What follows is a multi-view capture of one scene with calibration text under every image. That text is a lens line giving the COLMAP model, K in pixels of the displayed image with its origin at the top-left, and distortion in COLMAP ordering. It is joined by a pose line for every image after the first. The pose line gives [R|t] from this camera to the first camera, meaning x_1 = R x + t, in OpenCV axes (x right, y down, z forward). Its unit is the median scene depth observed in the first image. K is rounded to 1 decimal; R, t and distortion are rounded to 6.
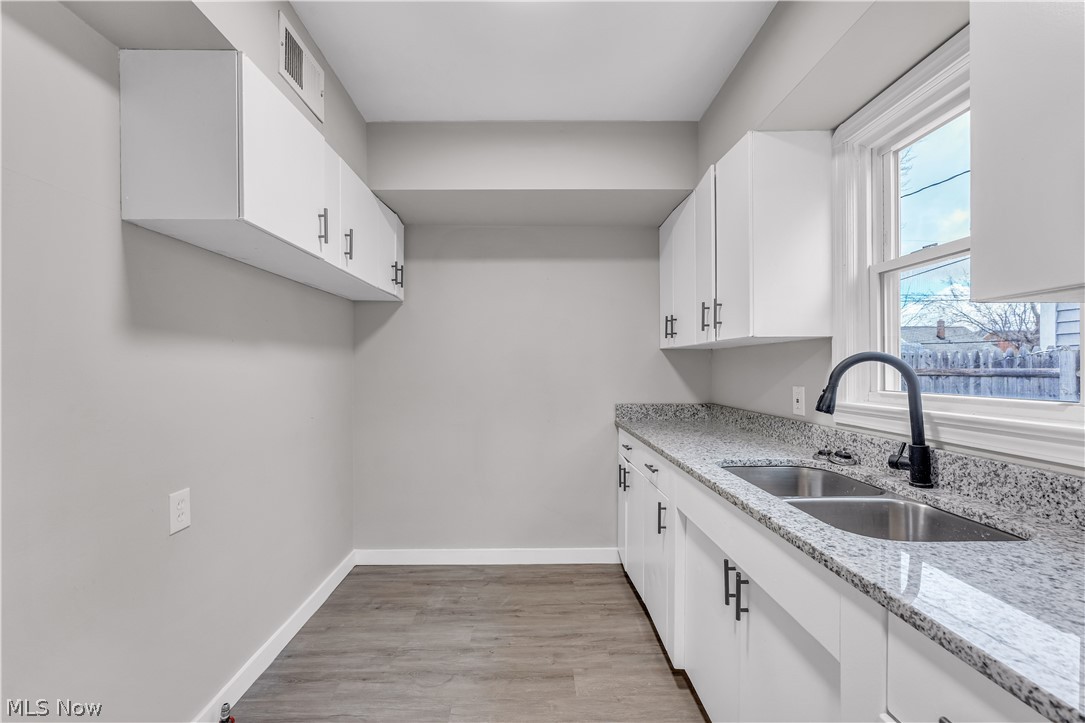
lens RADIAL K [[444.4, 0, 542.0], [0, 444.4, 365.8], [0, 0, 1]] dist [0.001114, -0.000752]
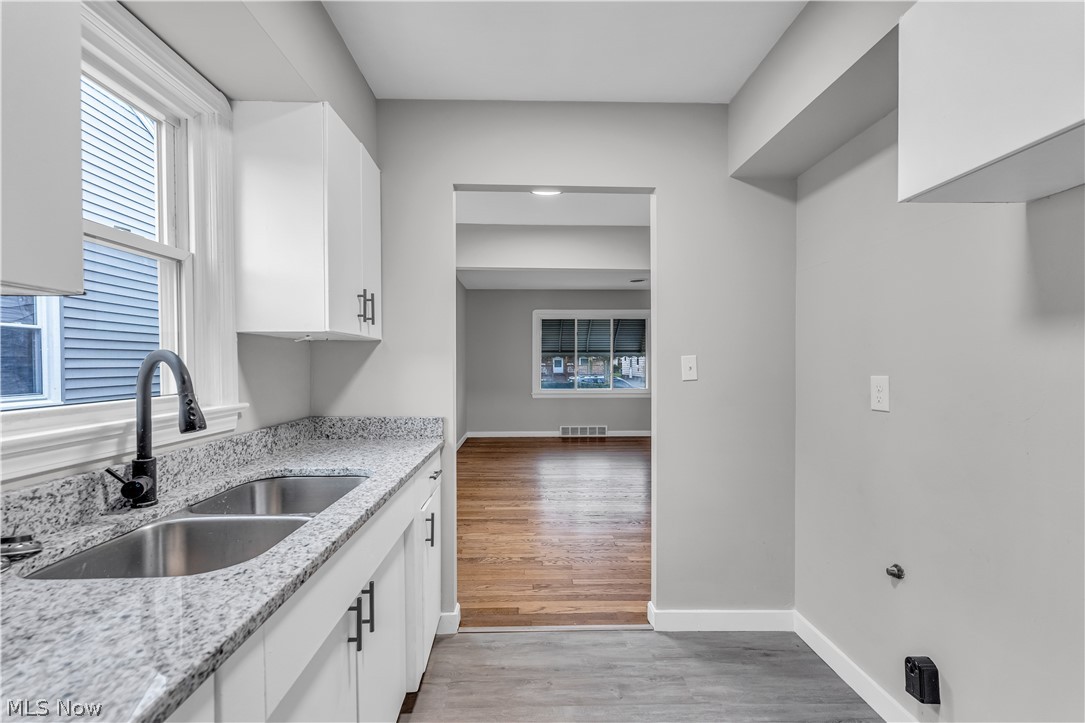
lens RADIAL K [[444.4, 0, 539.9], [0, 444.4, 365.5], [0, 0, 1]] dist [0.001114, -0.000752]
pose [[-0.999783, 0.020805, -0.001206, 0.082684], [0.020800, 0.999775, 0.004154, 0.011268], [0.001292, 0.004128, -0.999991, 2.025284]]
